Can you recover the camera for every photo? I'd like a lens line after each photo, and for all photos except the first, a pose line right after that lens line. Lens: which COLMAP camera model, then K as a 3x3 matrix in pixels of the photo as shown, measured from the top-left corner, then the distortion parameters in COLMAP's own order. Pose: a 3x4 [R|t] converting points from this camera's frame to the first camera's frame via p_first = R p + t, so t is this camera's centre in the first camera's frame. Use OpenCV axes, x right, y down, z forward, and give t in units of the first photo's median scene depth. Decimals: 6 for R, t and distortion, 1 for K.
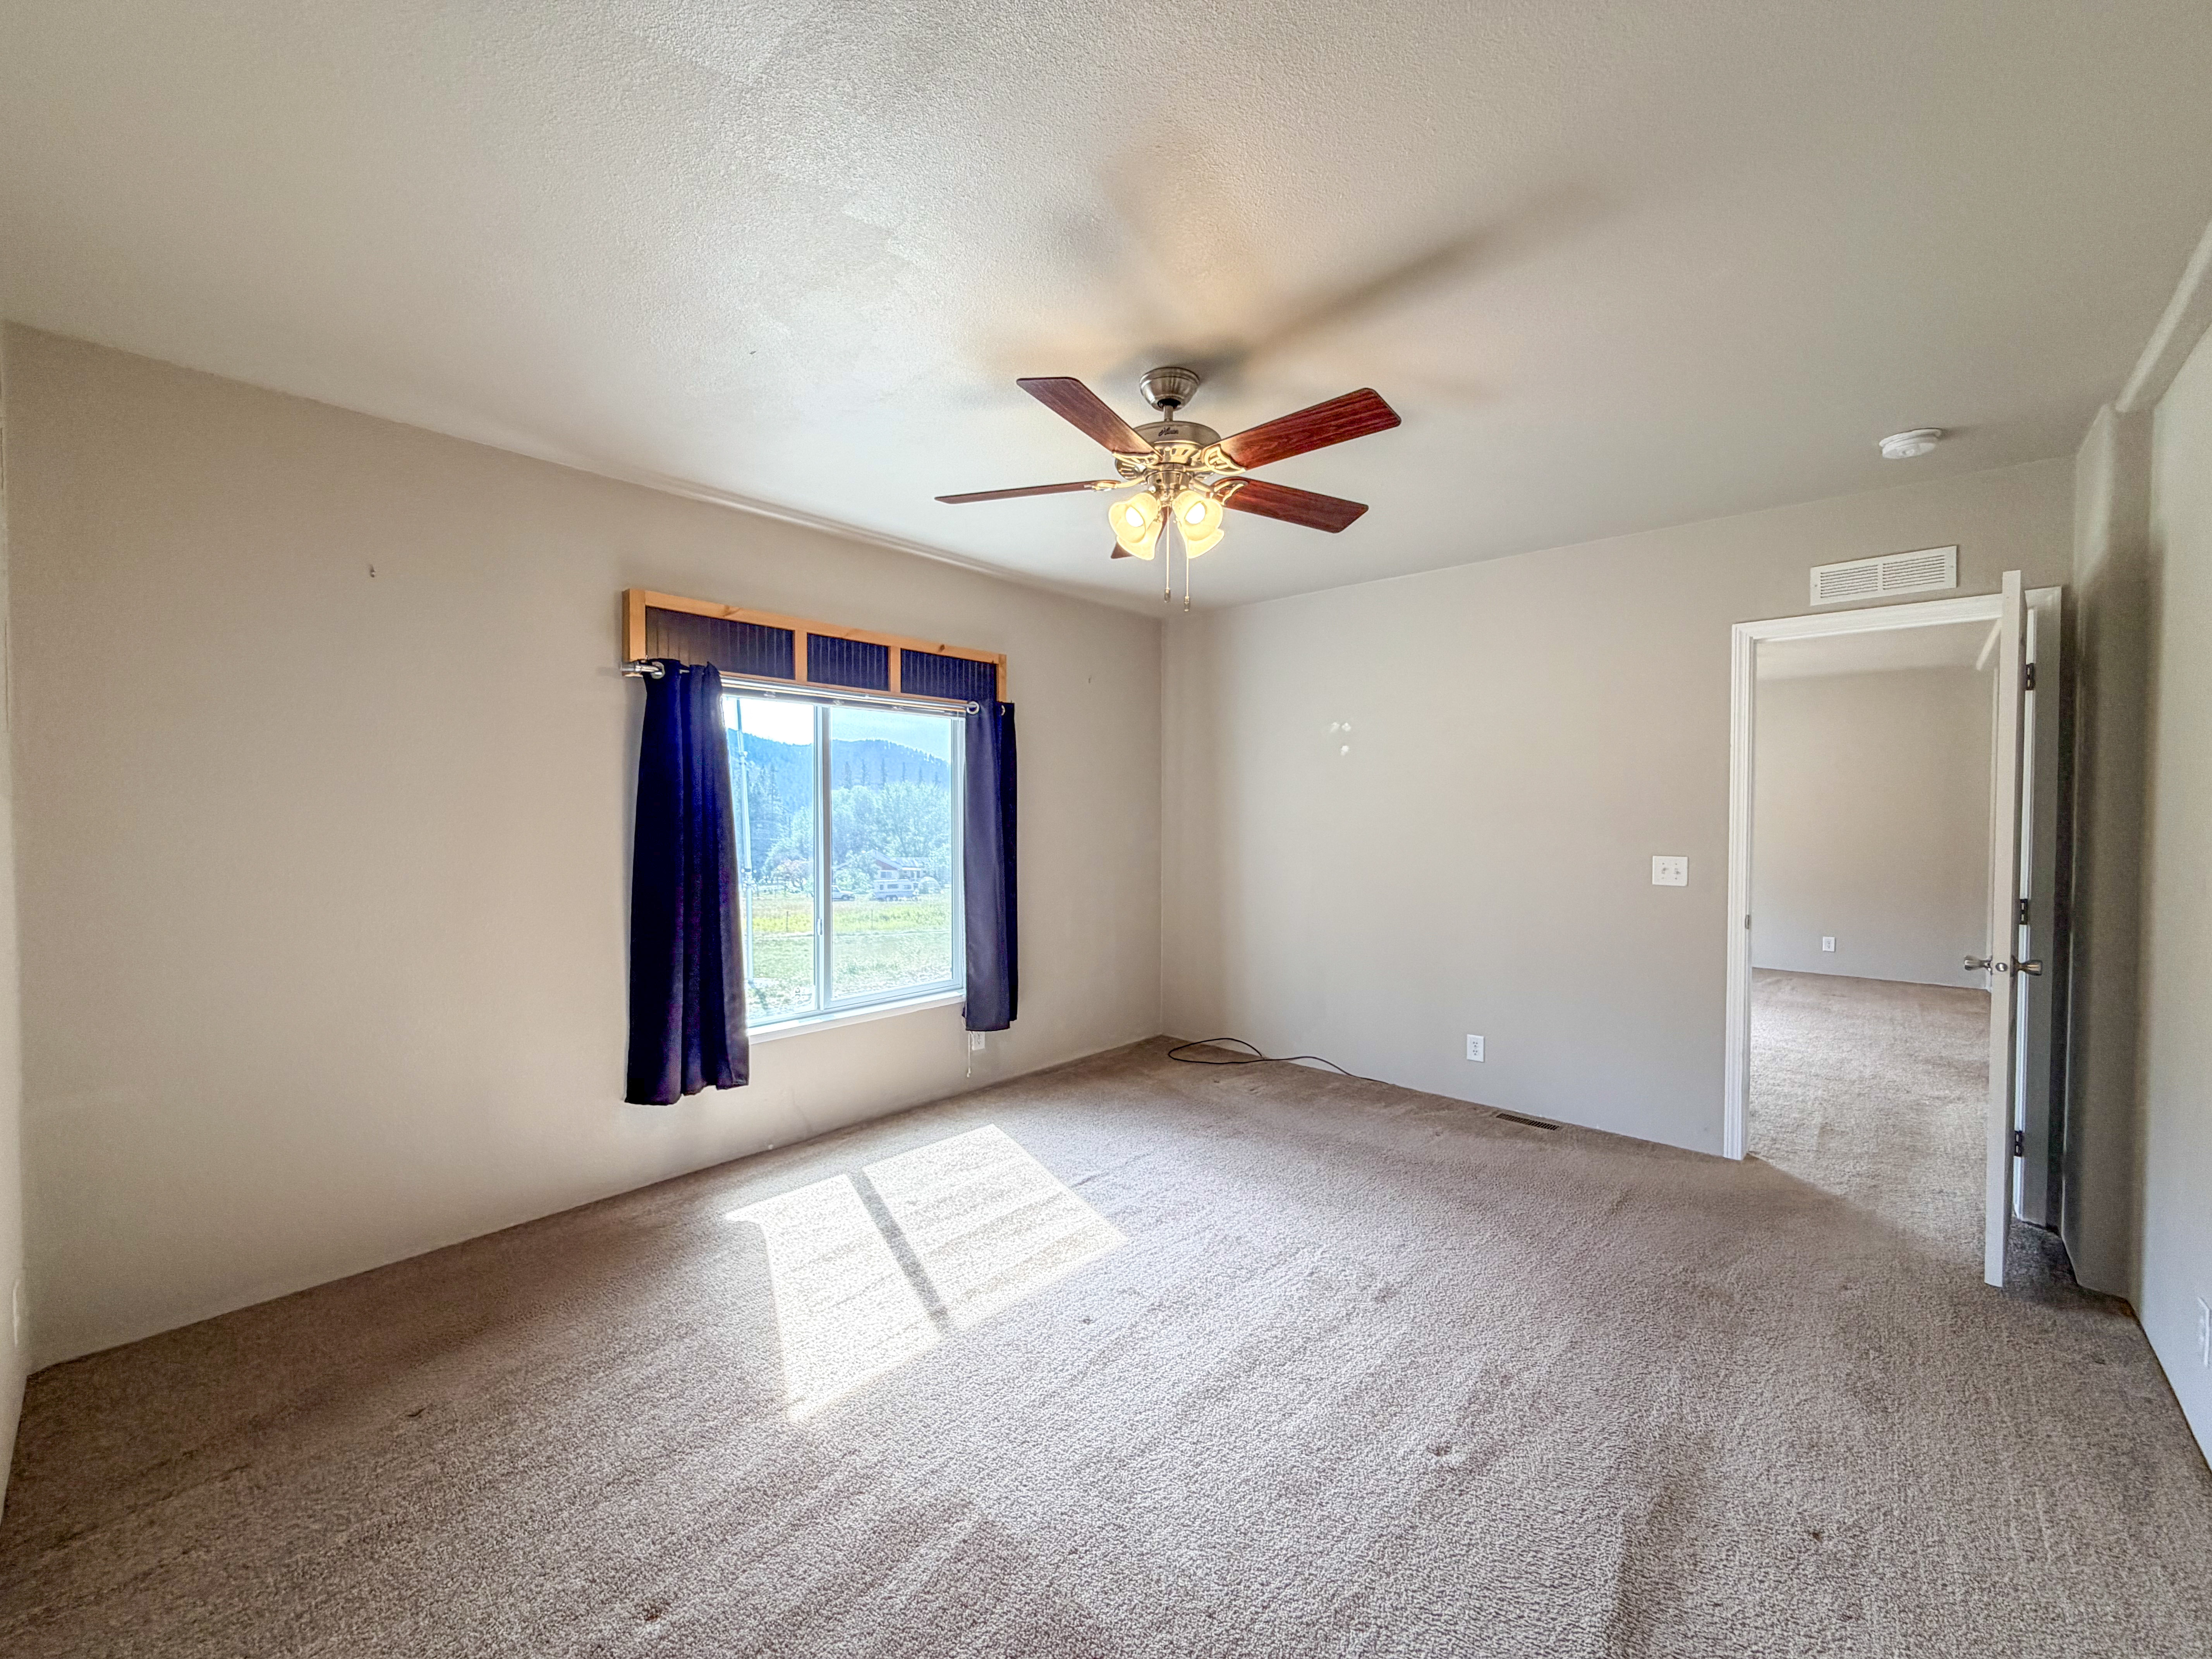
lens RADIAL K [[882.6, 0, 1098.2], [0, 882.6, 832.7], [0, 0, 1]] dist [0.000464, 0.000132]
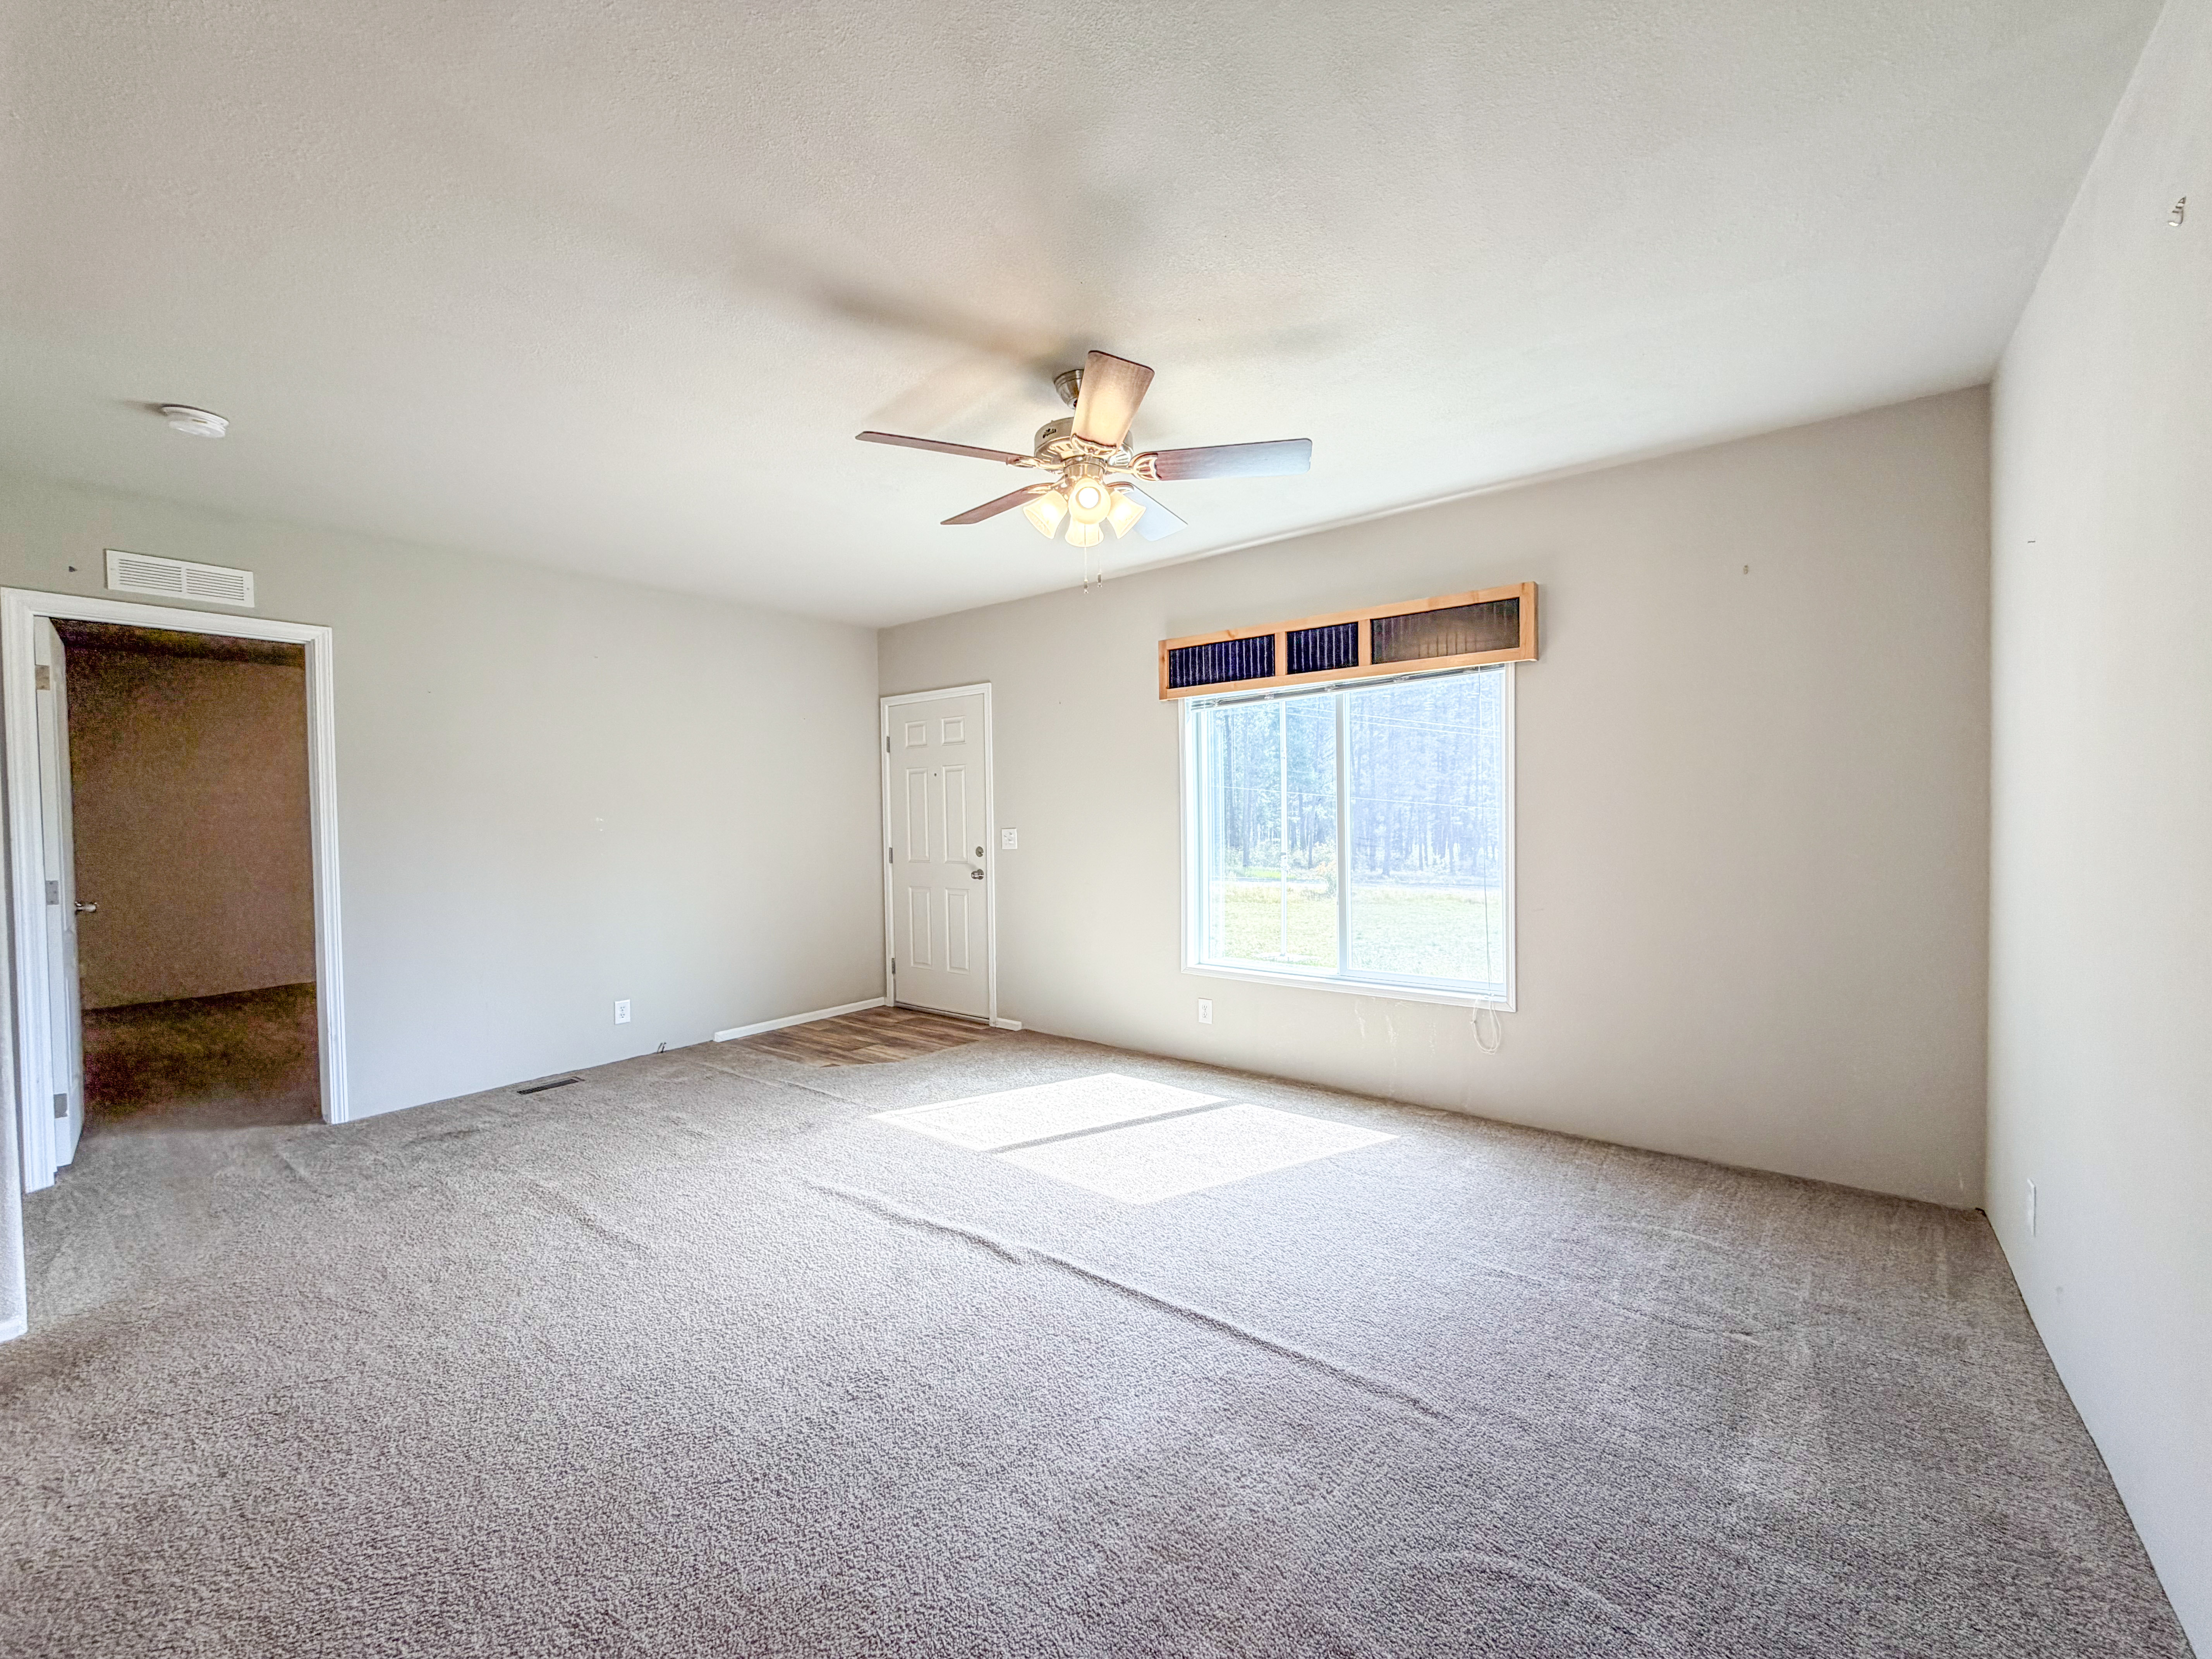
lens RADIAL K [[882.6, 0, 1098.2], [0, 882.6, 832.7], [0, 0, 1]] dist [0.000464, 0.000132]
pose [[0.066657, 0.021600, -0.997542, 0.812755], [-0.009474, 0.999734, 0.021014, 0.009096], [0.997731, 0.008050, 0.066844, 0.705102]]
